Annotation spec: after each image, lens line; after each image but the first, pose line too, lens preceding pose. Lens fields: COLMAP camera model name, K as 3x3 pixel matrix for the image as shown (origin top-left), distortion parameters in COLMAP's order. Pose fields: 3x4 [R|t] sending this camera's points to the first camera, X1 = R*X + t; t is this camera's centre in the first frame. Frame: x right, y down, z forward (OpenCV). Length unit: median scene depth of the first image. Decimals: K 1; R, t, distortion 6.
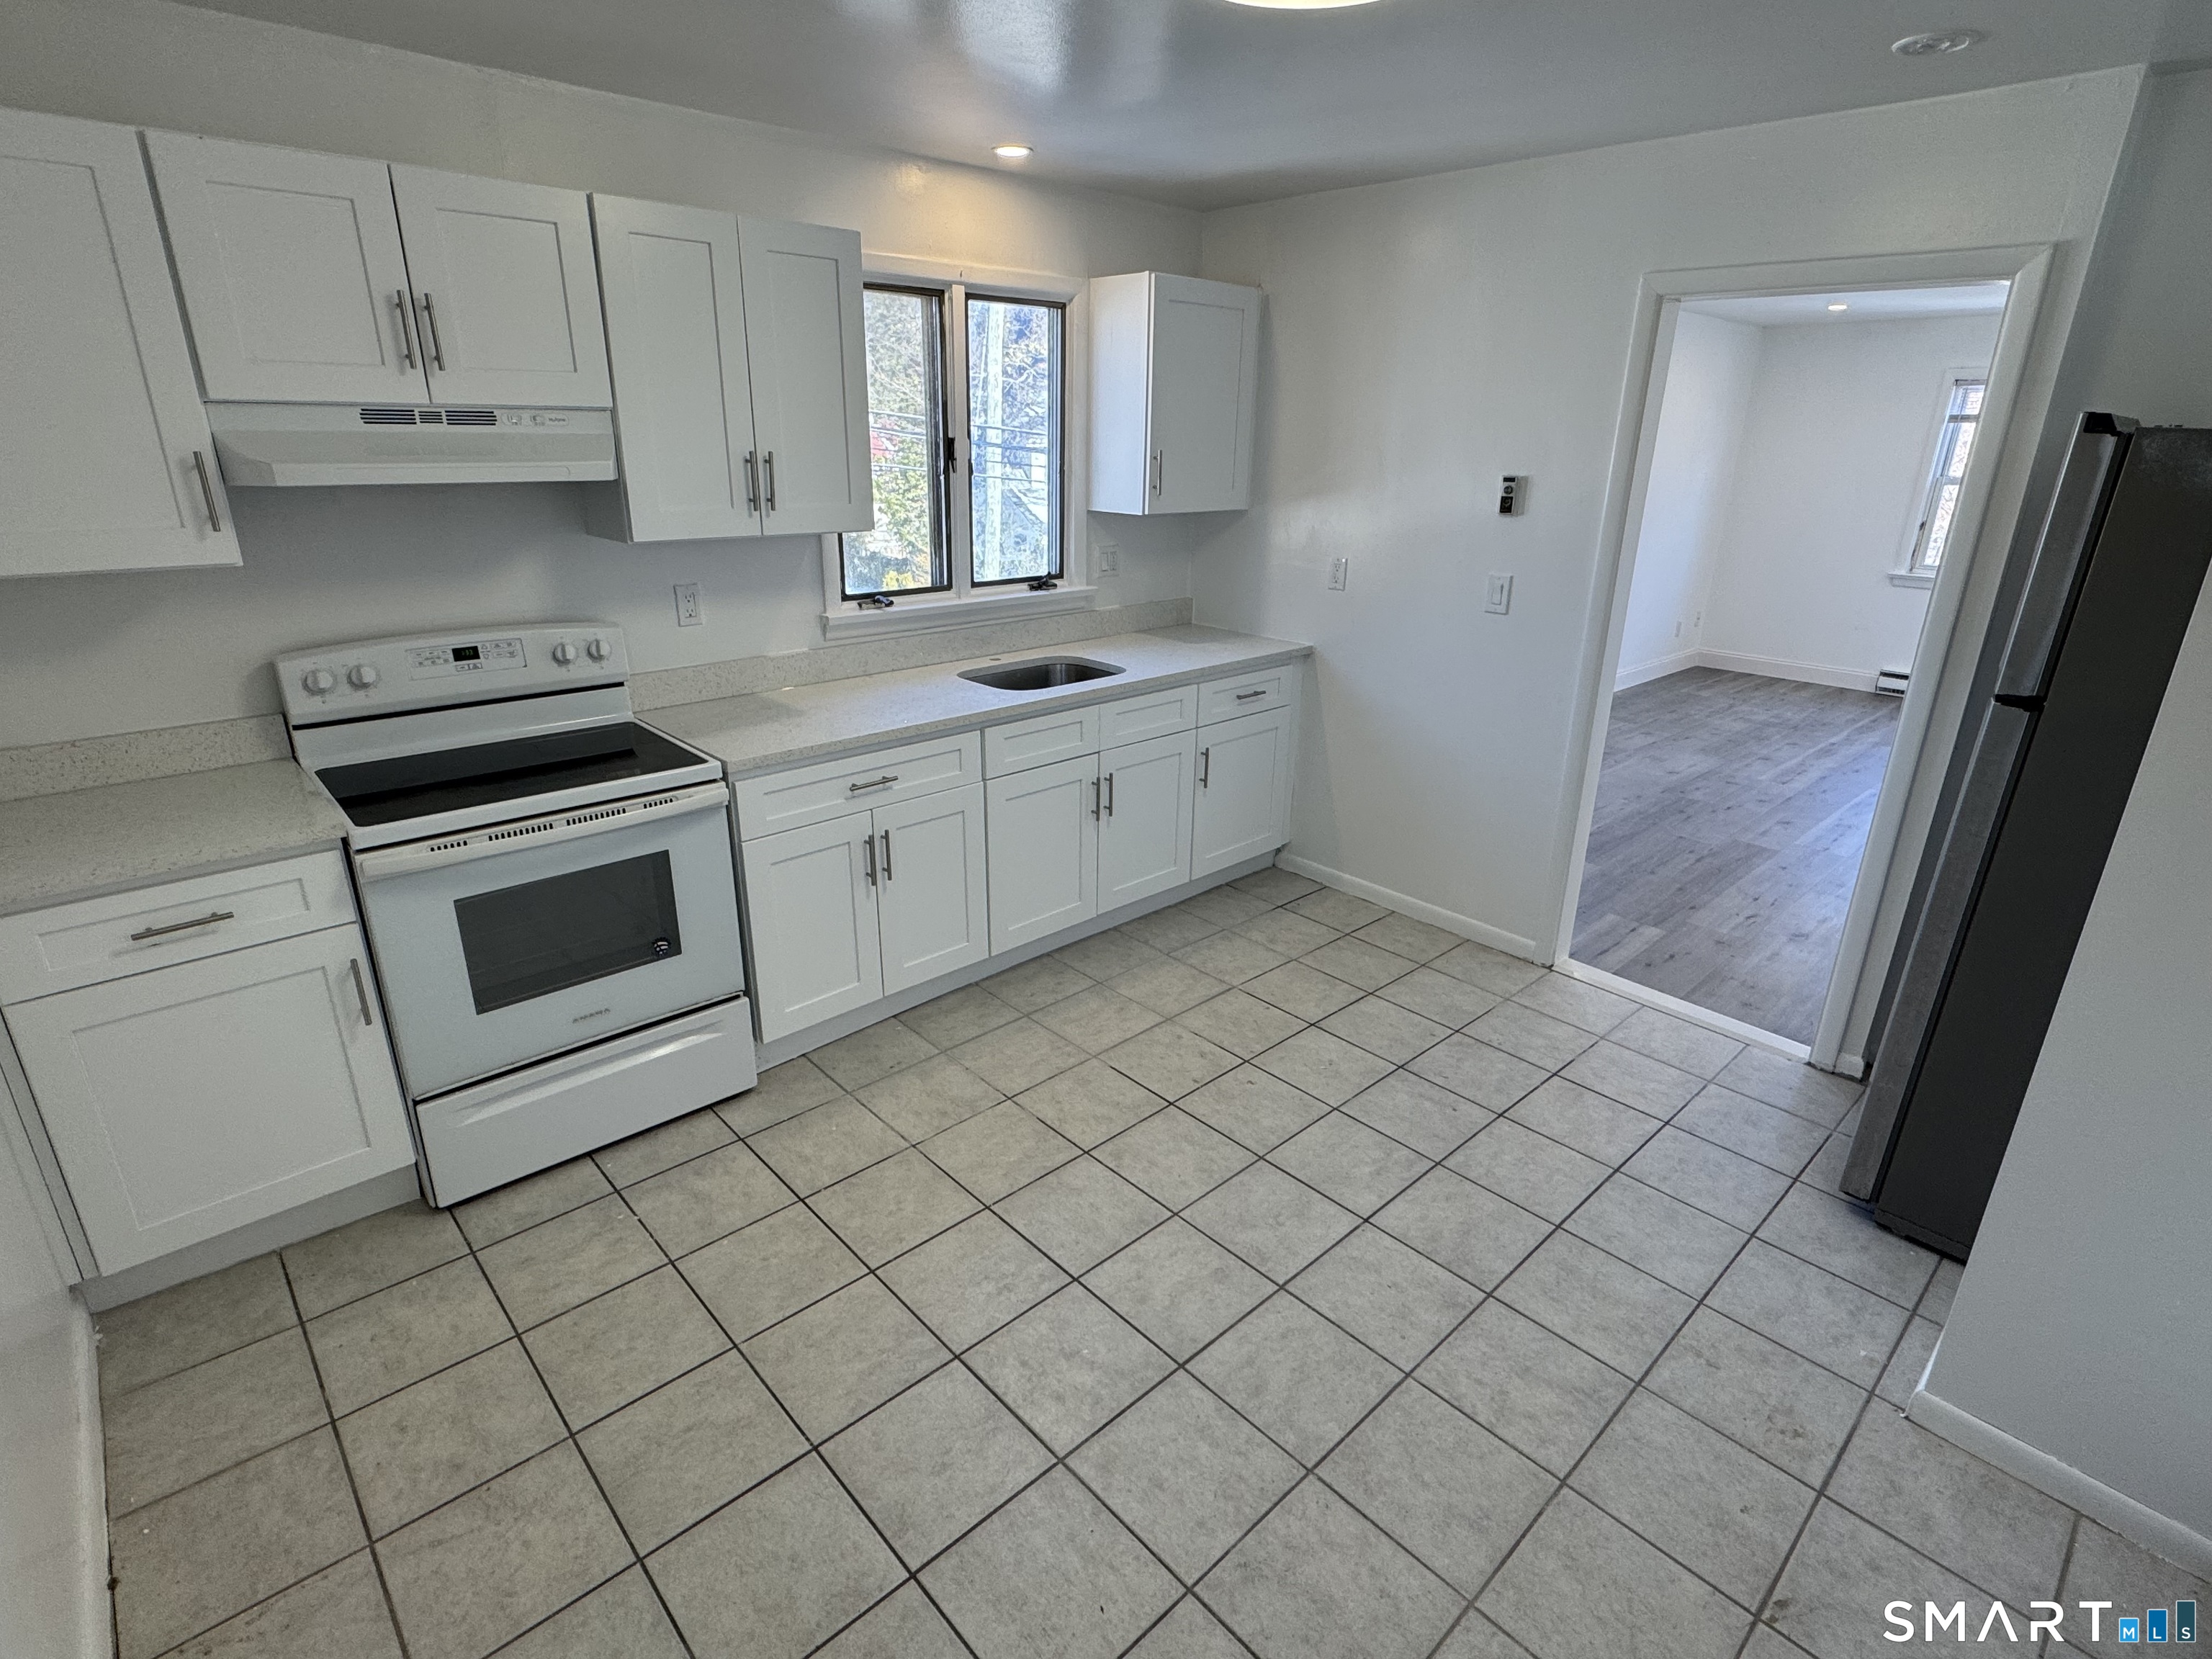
lens RADIAL K [[1089.6, 0, 1096.1], [0, 1089.6, 813.7], [0, 0, 1]] dist [-0.000939, 0.002519]
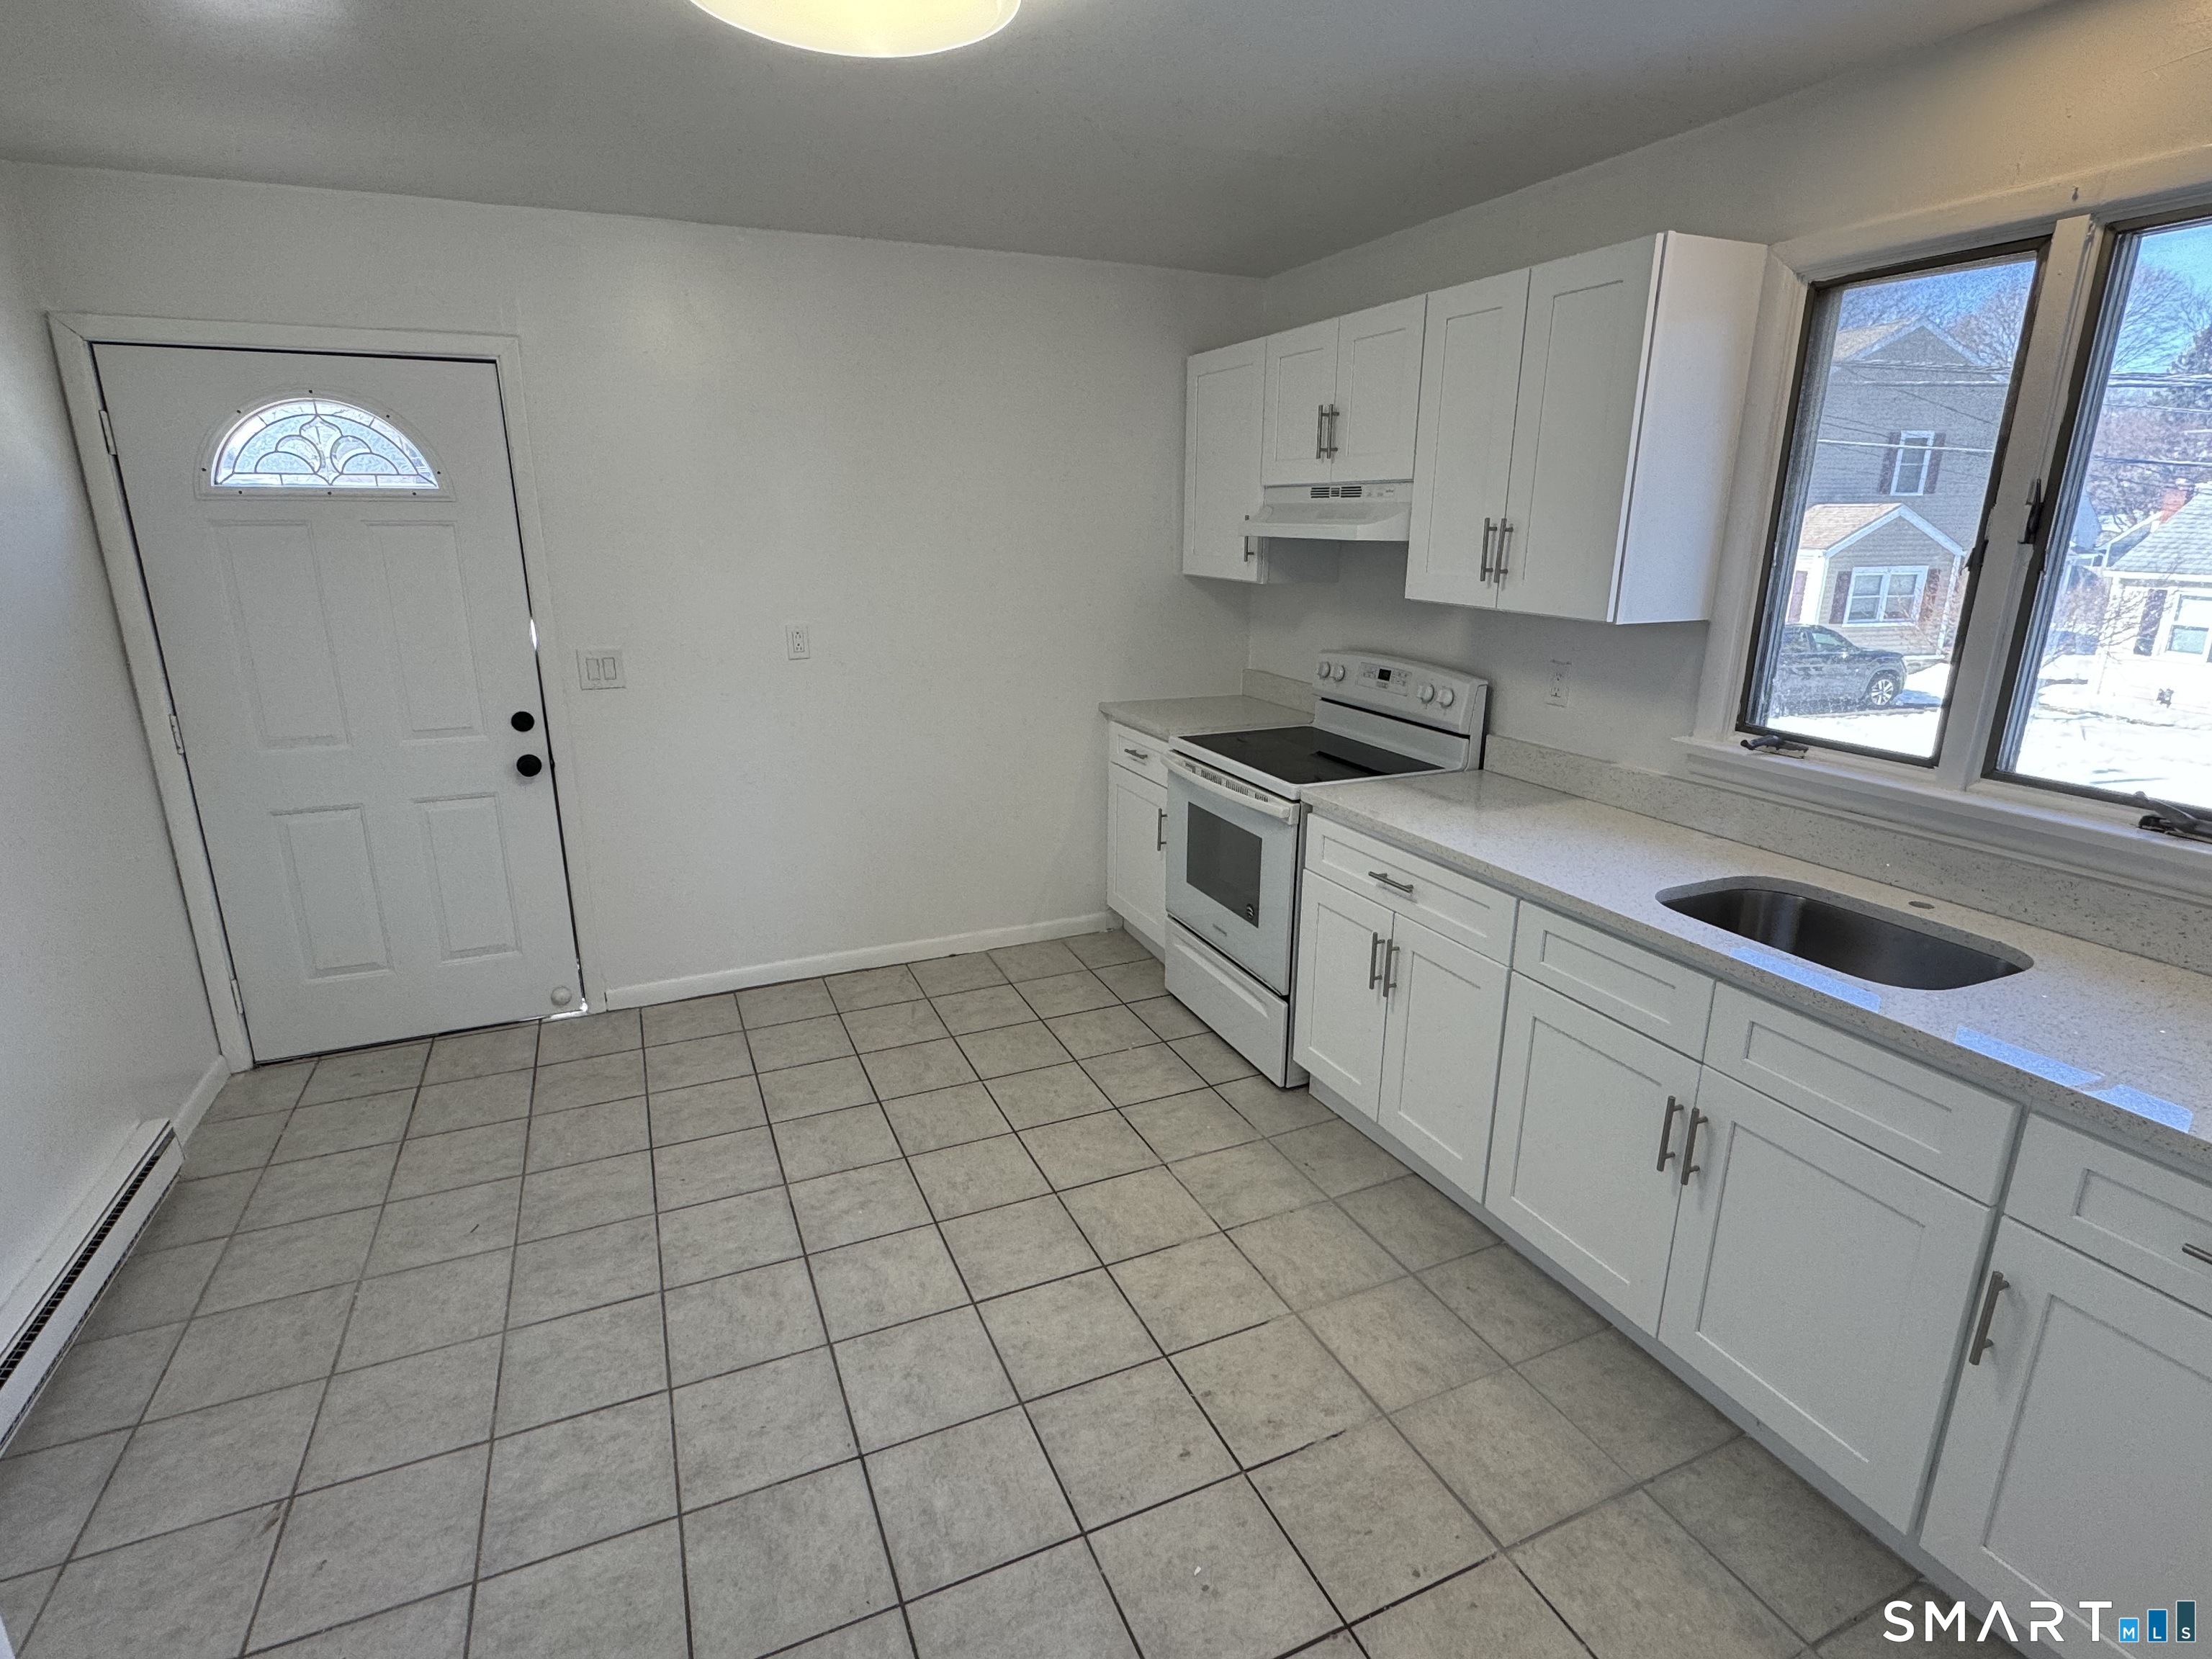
lens RADIAL K [[1089.6, 0, 1106.4], [0, 1089.6, 819.9], [0, 0, 1]] dist [-0.000939, 0.002519]
pose [[-0.311099, 0.245511, -0.918119, 0.788160], [-0.322877, 0.881293, 0.345068, -0.356641], [0.893850, 0.403790, -0.194899, 1.102664]]
